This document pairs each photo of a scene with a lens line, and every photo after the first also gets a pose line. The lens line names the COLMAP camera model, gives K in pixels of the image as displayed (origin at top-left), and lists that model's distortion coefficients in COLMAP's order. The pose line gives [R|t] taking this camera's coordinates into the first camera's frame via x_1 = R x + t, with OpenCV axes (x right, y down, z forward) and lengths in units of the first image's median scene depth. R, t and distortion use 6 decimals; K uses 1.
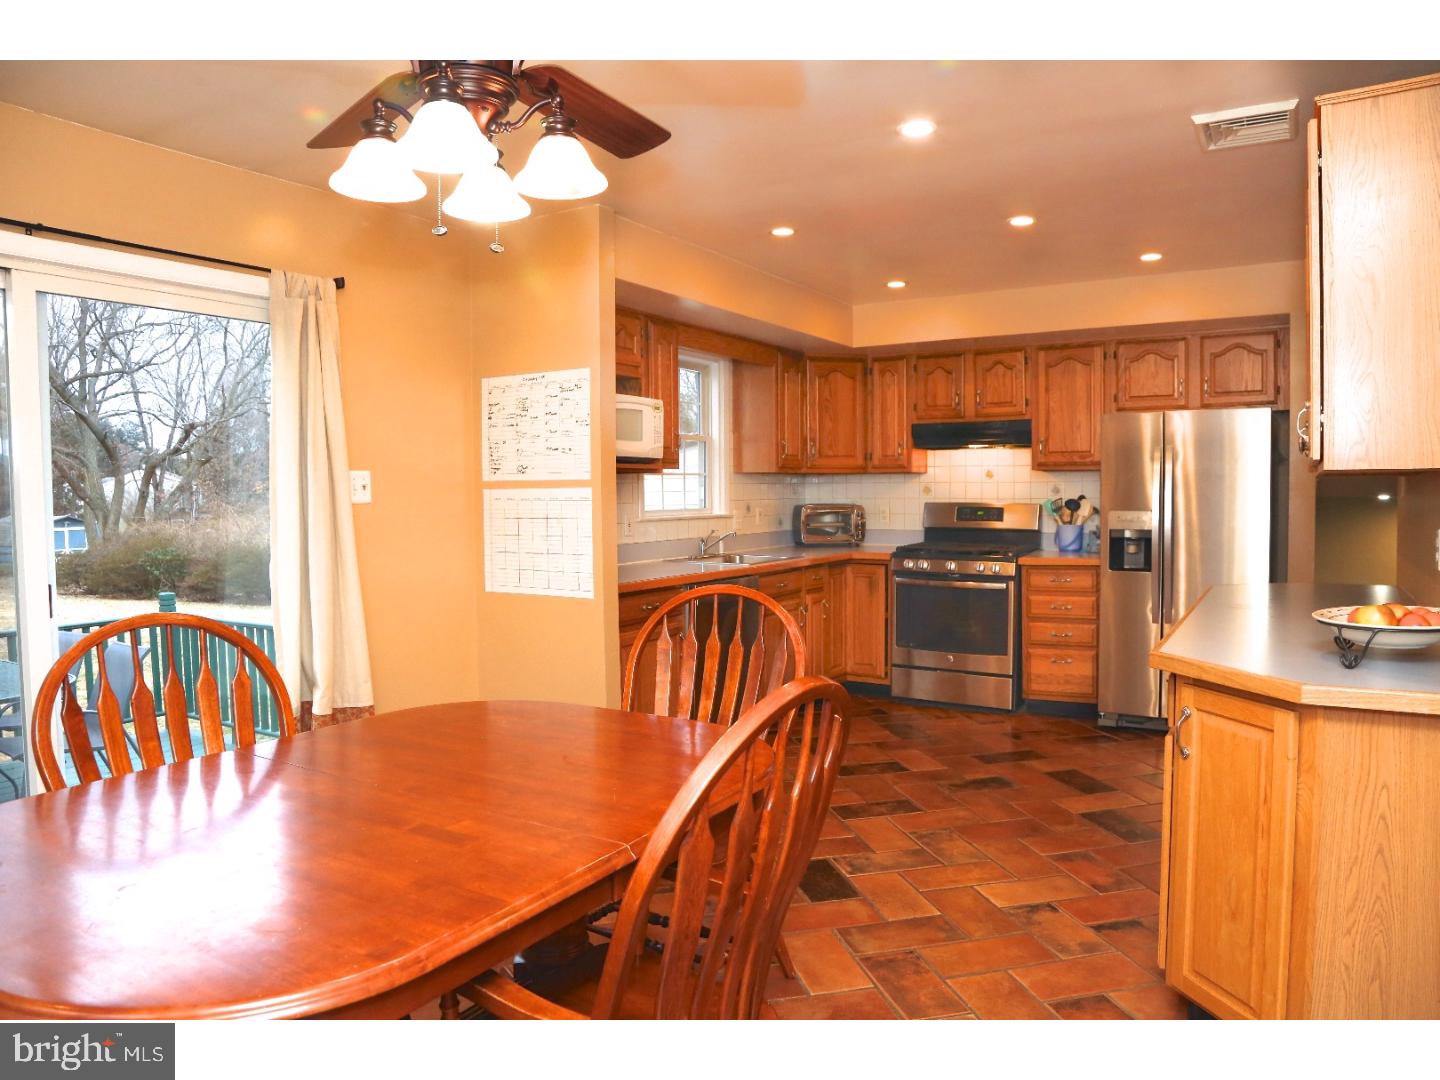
lens RADIAL K [[1064.0, 0, 708.7], [0, 1064.0, 544.9], [0, 0, 1]] dist [-0.008232, -0.005297]
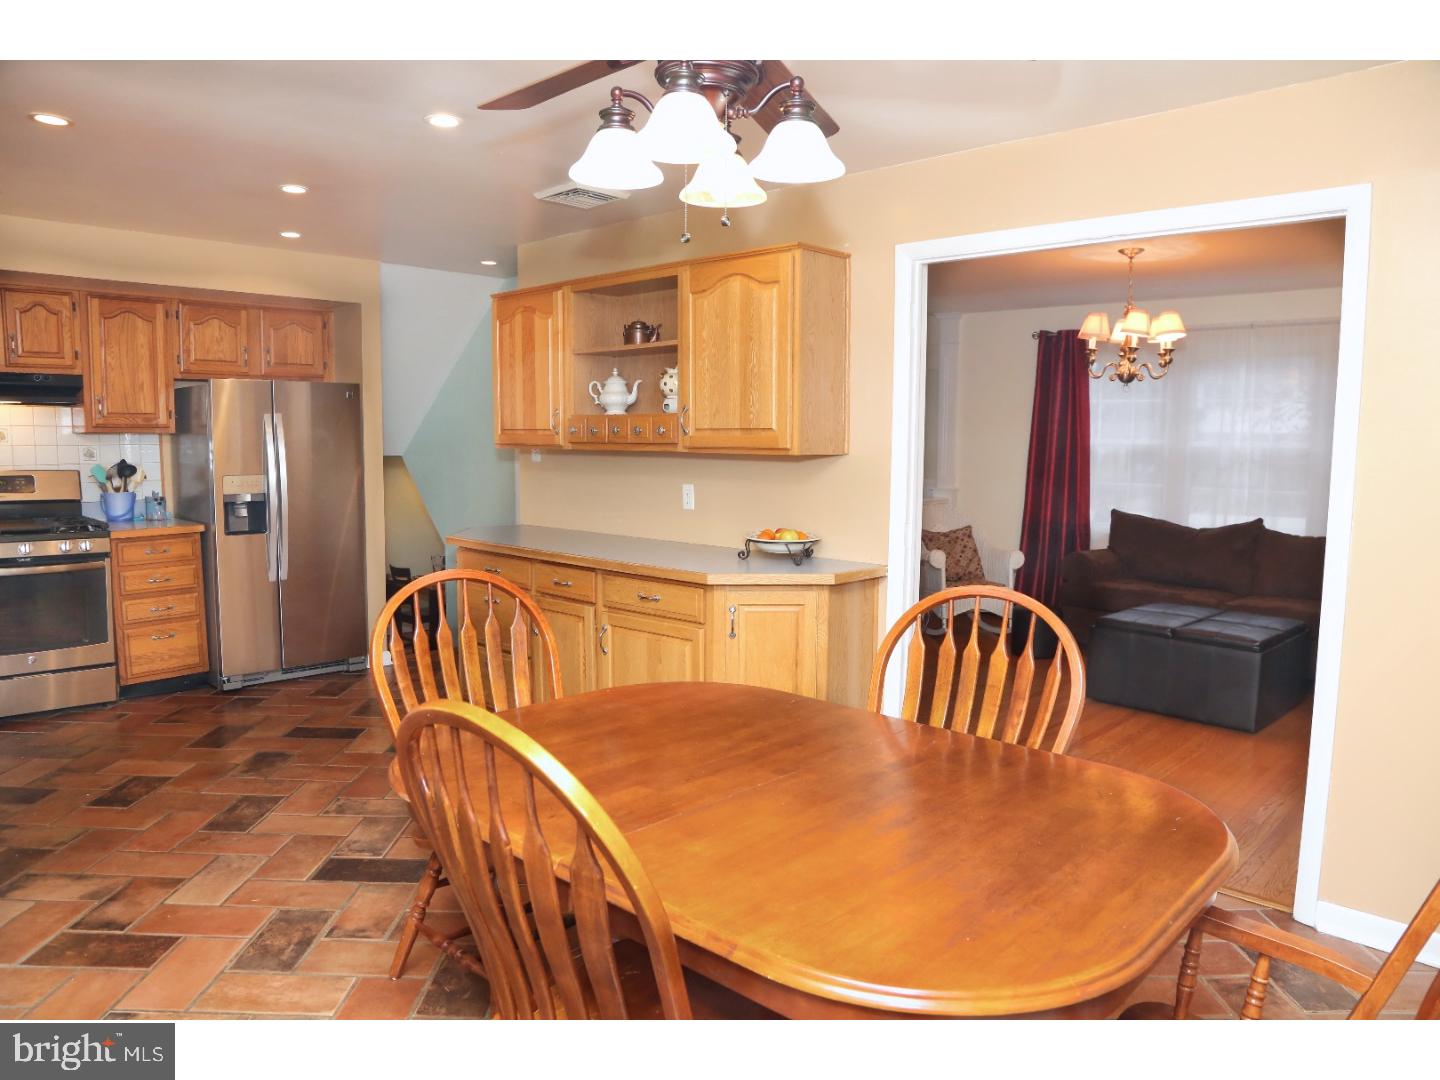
lens RADIAL K [[1064.0, 0, 708.7], [0, 1064.0, 544.9], [0, 0, 1]] dist [-0.008232, -0.005297]
pose [[0.245721, -0.092418, 0.964925, -0.445472], [0.052610, 0.995249, 0.081925, -0.023050], [-0.967912, 0.030634, 0.249416, 0.291062]]
